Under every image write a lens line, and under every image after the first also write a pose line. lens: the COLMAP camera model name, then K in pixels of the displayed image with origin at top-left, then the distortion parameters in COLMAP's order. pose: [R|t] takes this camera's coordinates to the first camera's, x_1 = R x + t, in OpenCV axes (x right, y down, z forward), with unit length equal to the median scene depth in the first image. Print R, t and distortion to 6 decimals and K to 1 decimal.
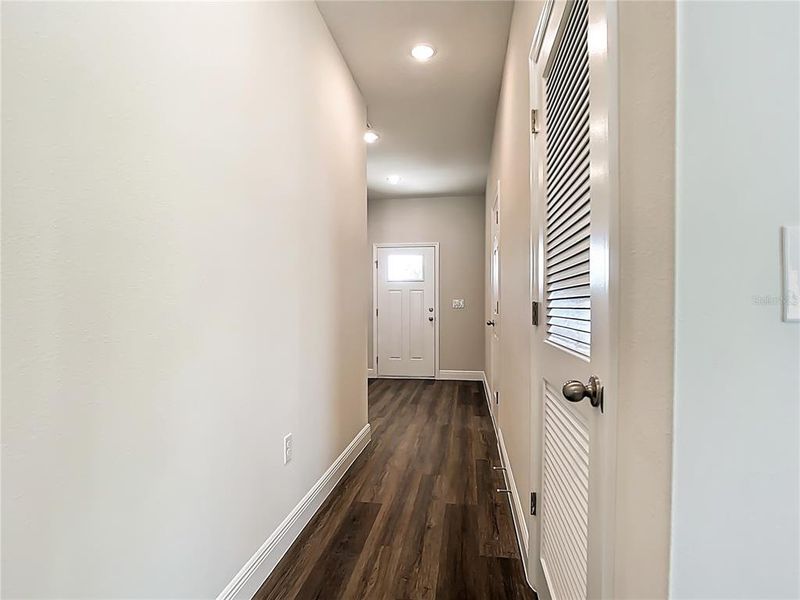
lens RADIAL K [[417.9, 0, 402.7], [0, 417.9, 300.4], [0, 0, 1]] dist [-0.010866, 0.000892]
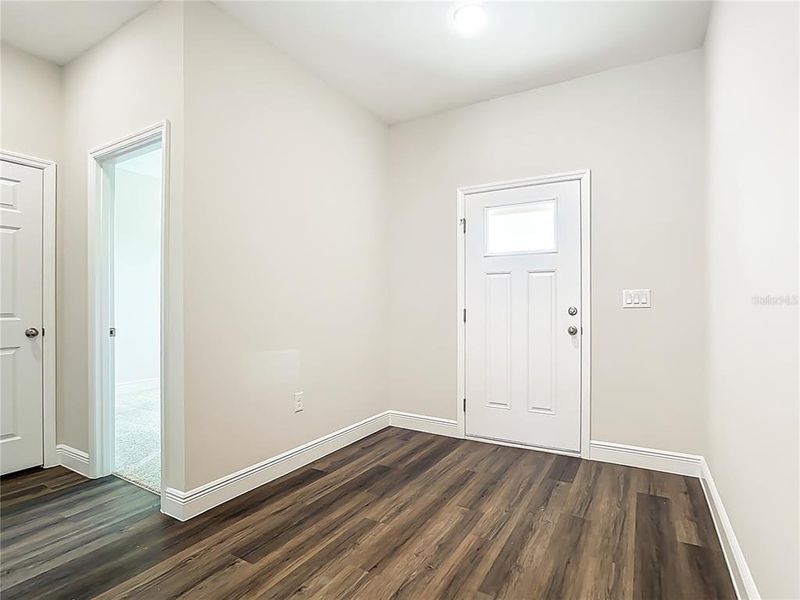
lens RADIAL K [[417.9, 0, 402.7], [0, 417.9, 300.4], [0, 0, 1]] dist [-0.010866, 0.000892]
pose [[0.930239, -0.001880, -0.366951, 0.064373], [0.004332, 0.999973, 0.005858, 0.005849], [0.366930, -0.007039, 0.930222, 0.496080]]
